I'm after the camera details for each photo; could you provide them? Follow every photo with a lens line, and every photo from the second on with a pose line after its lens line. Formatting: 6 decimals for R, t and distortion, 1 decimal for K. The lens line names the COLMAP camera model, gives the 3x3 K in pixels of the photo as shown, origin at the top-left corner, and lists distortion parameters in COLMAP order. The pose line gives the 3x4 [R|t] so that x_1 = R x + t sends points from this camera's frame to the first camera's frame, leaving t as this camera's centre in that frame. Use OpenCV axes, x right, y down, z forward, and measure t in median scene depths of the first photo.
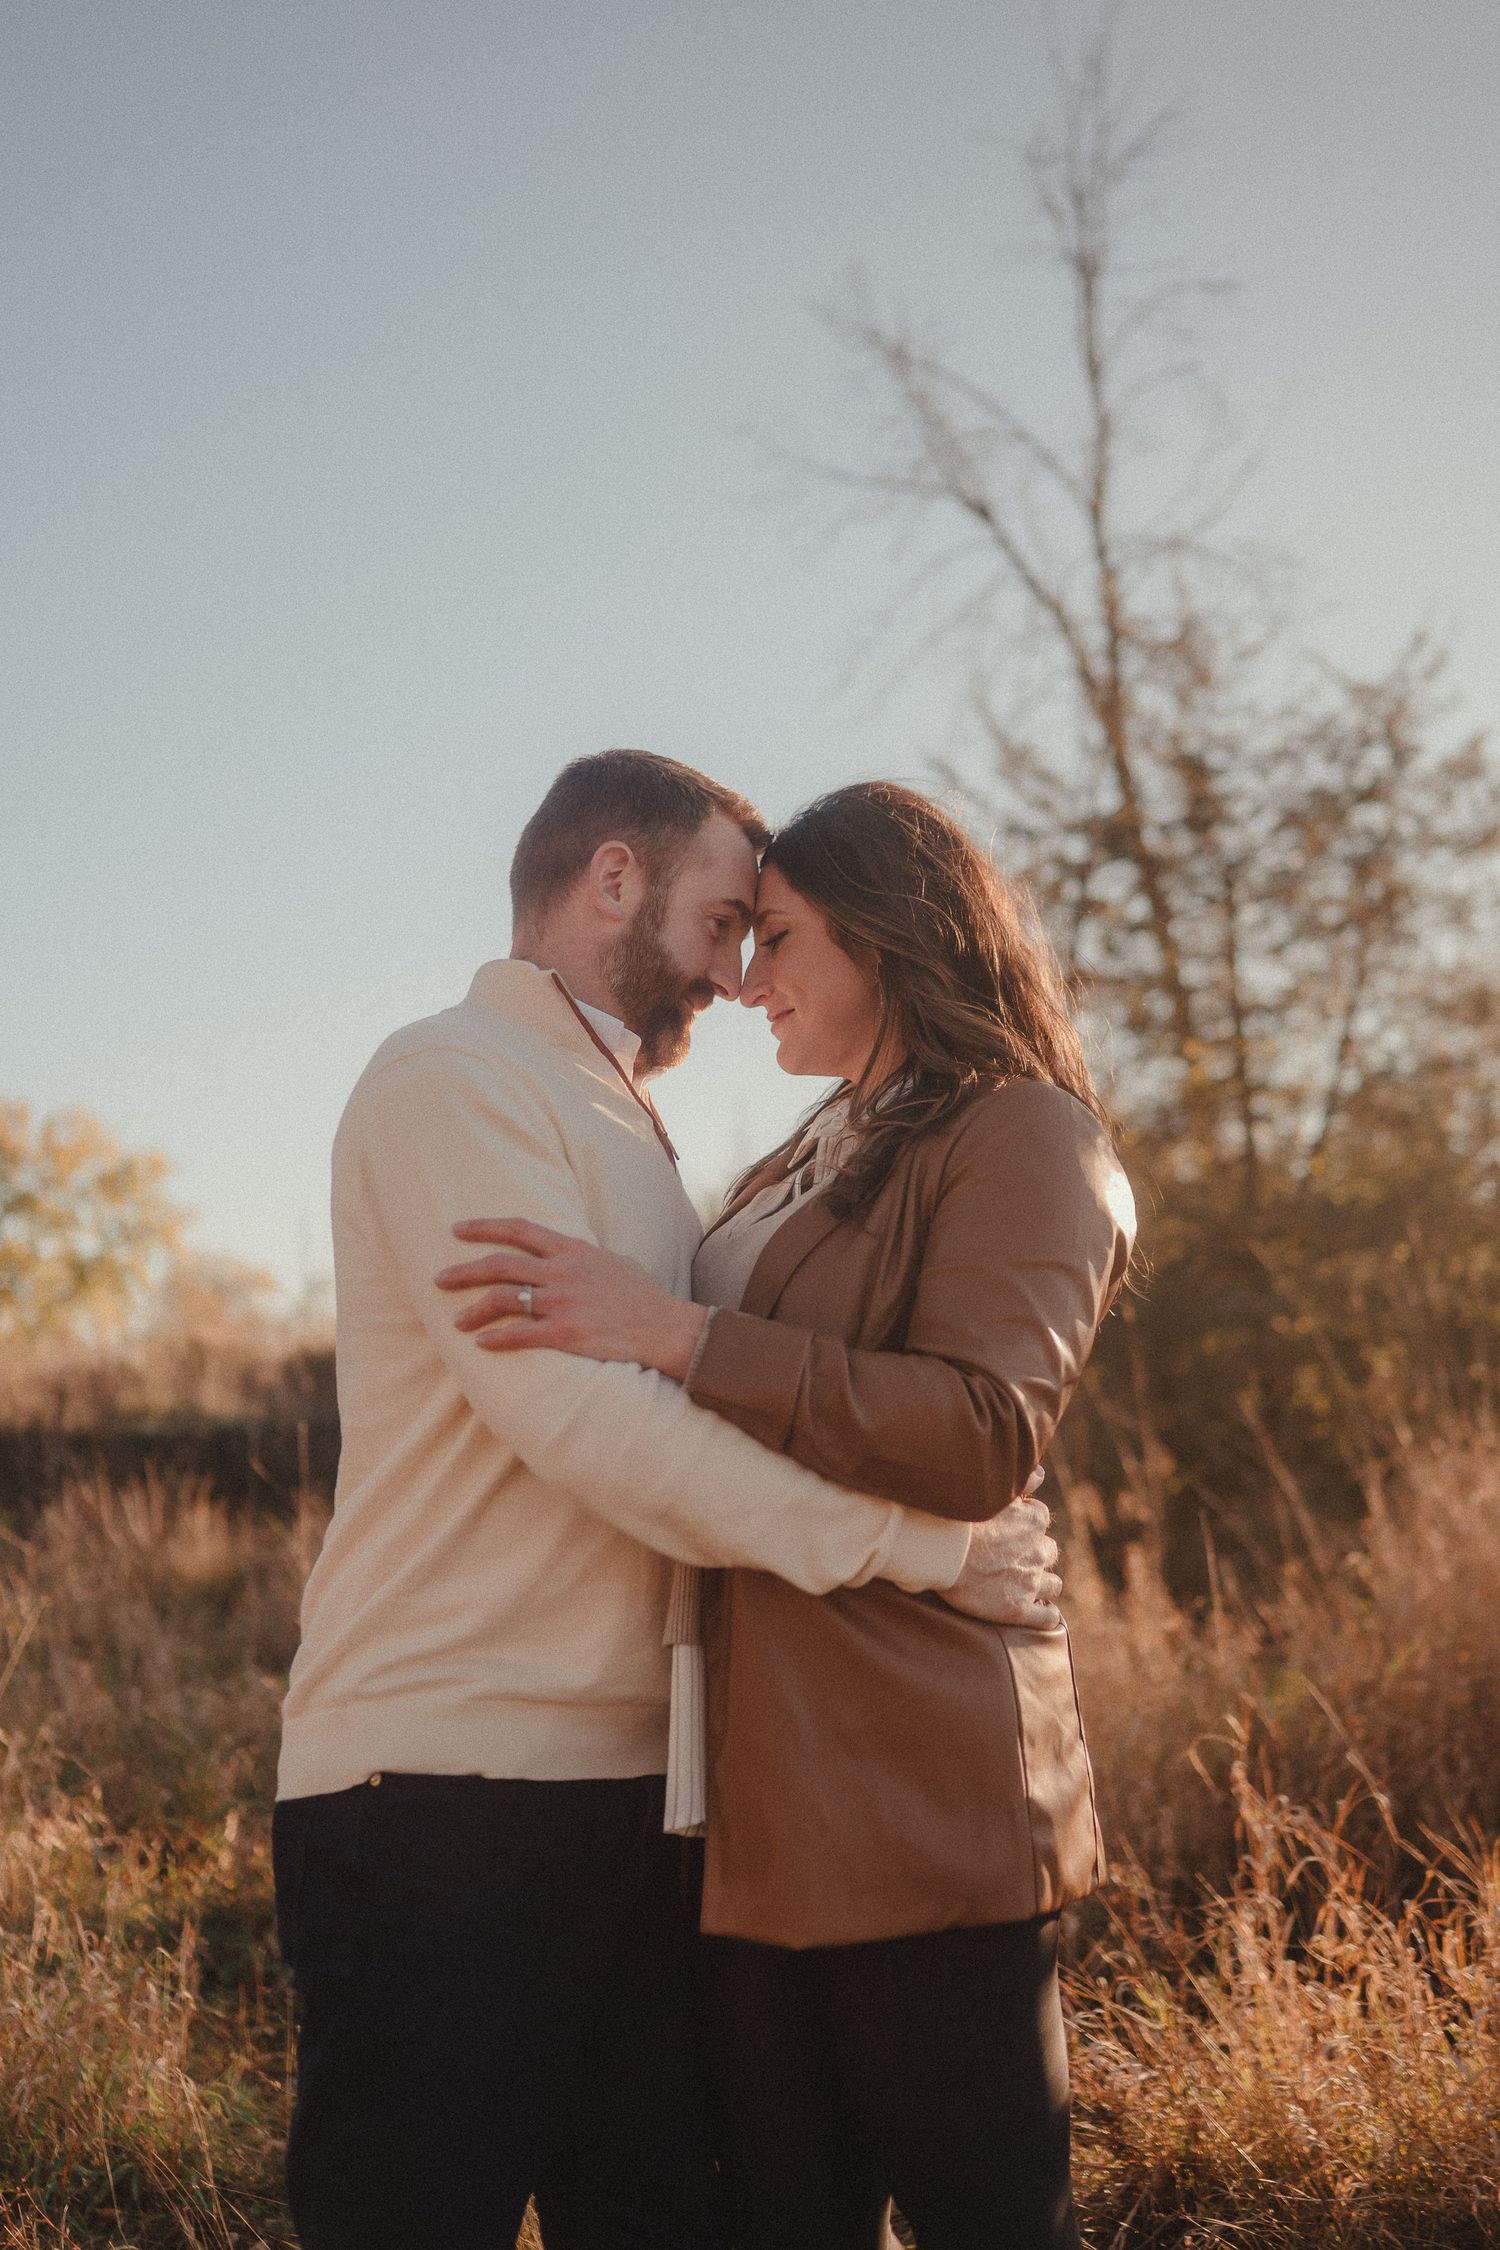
lens RADIAL K [[2092.5, 0, 747.9], [0, 2092.5, 1124.2], [0, 0, 1]] dist [0.024297, 0.000000]
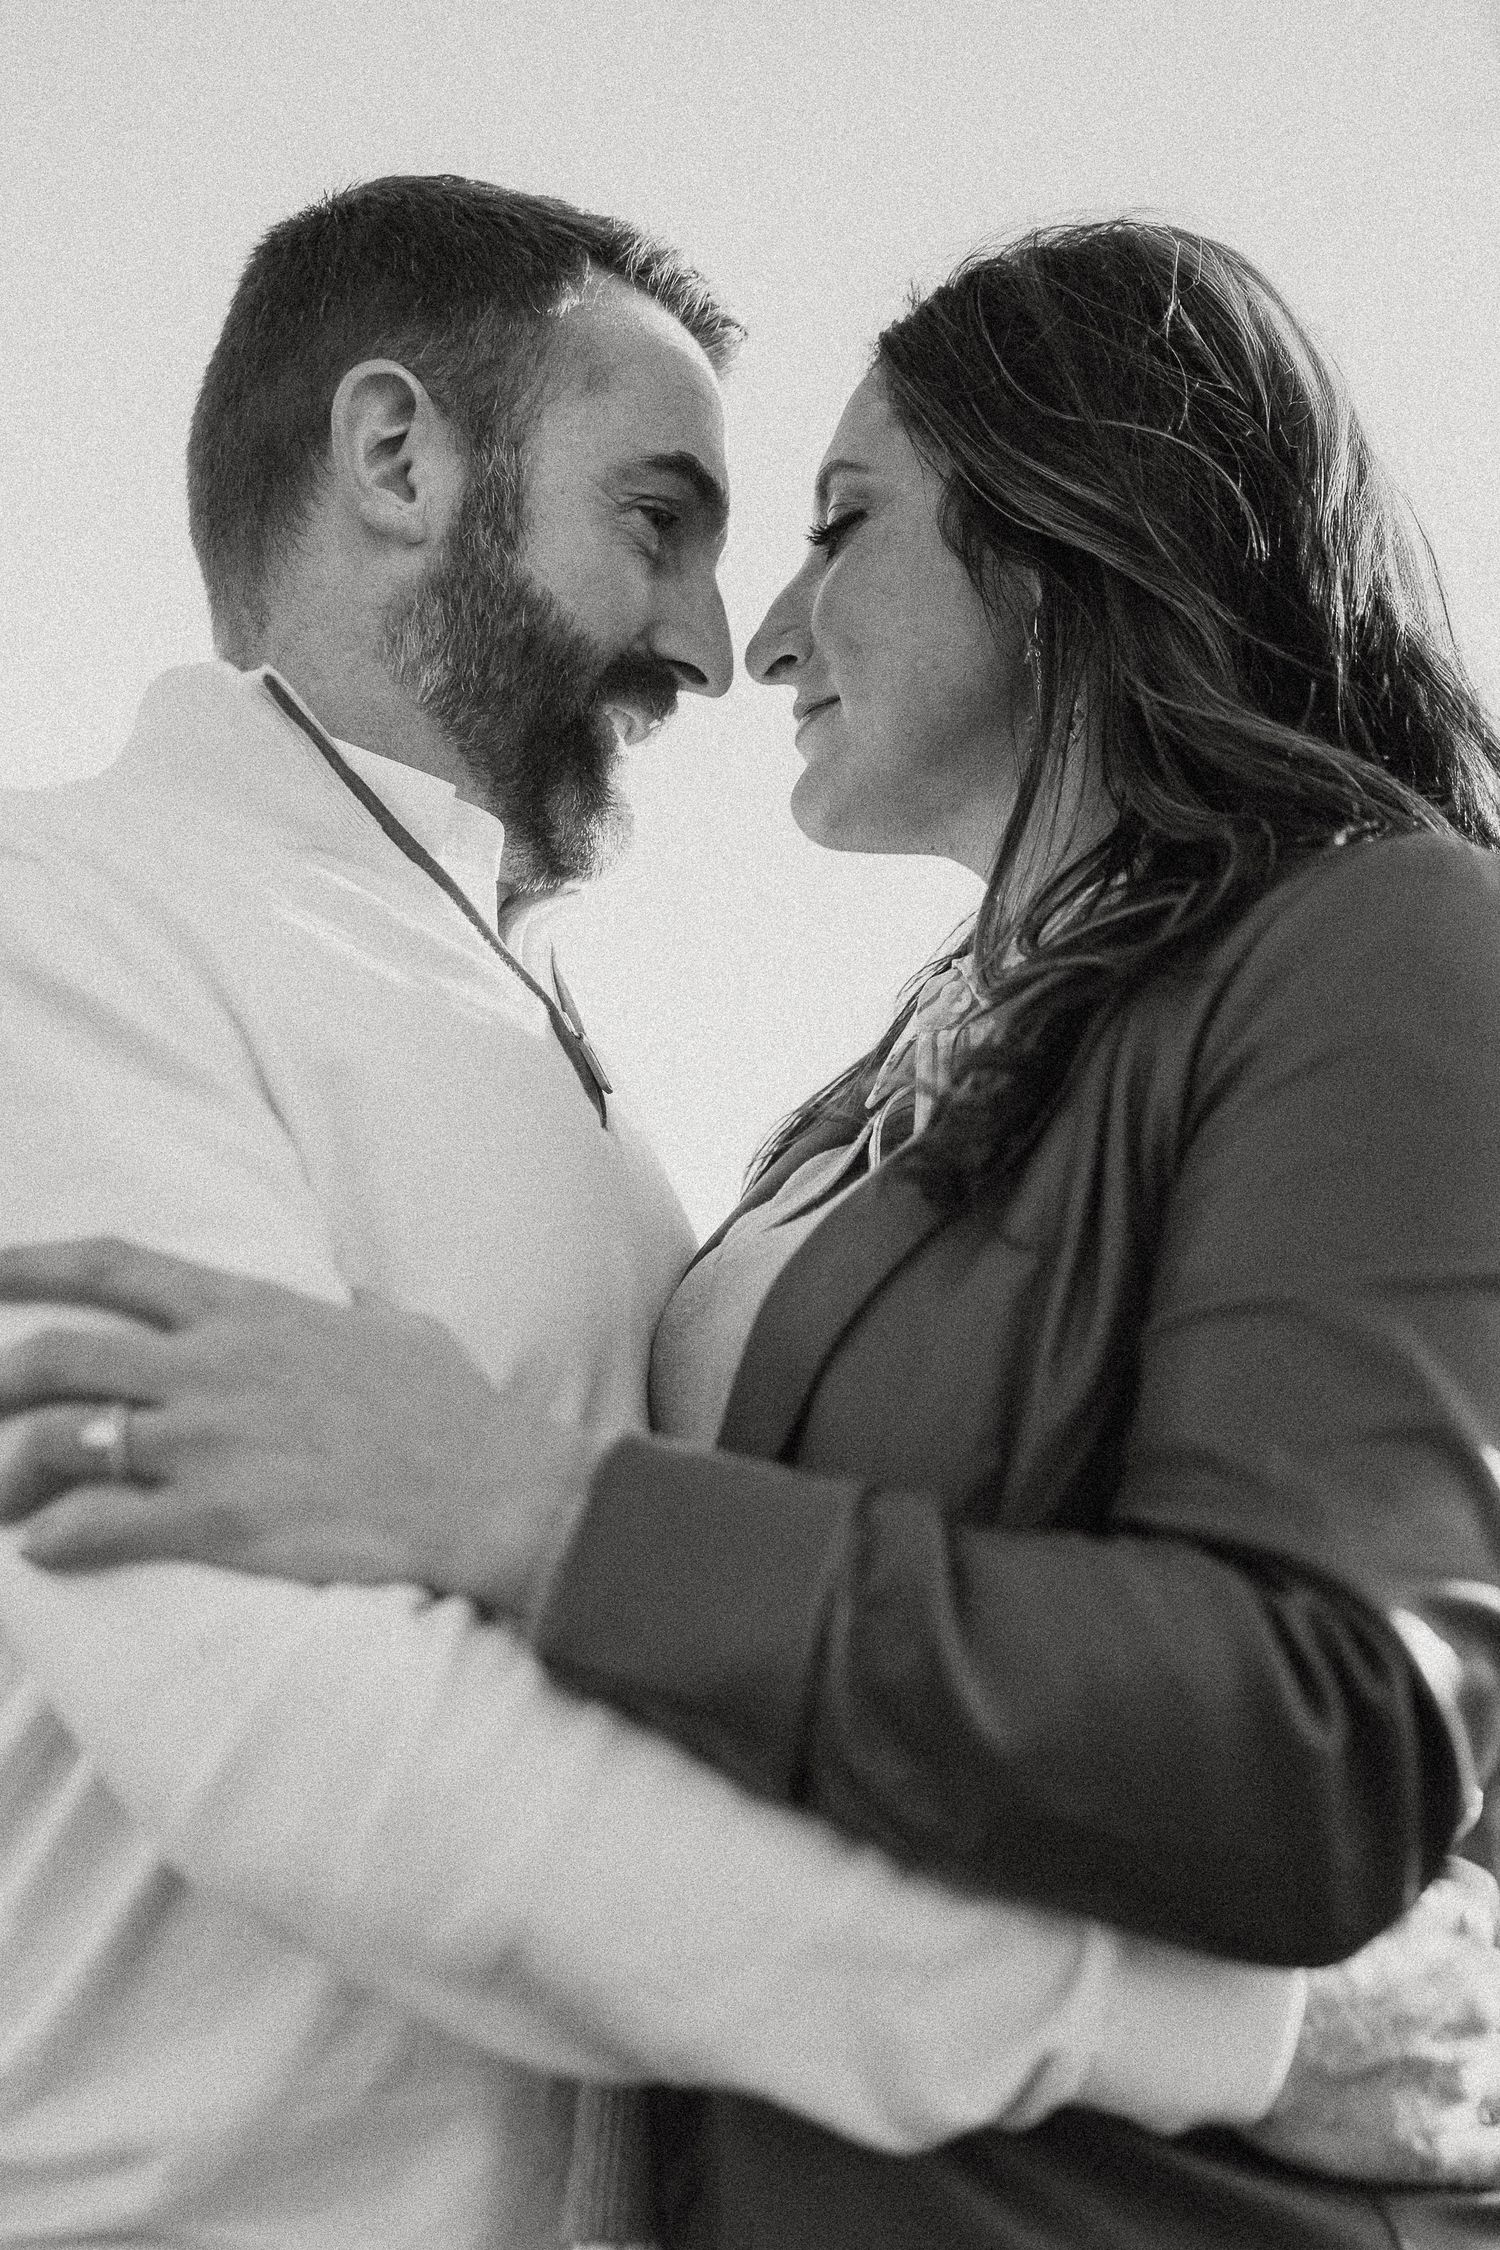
lens RADIAL K [[2092.5, 0, 776.5], [0, 2092.5, 1158.8], [0, 0, 1]] dist [0.024297, 0.000000]
pose [[0.983045, -0.050447, -0.176286, 0.087138], [0.051441, 0.998675, 0.001071, 0.034869], [0.175999, -0.010121, 0.984338, 0.601085]]
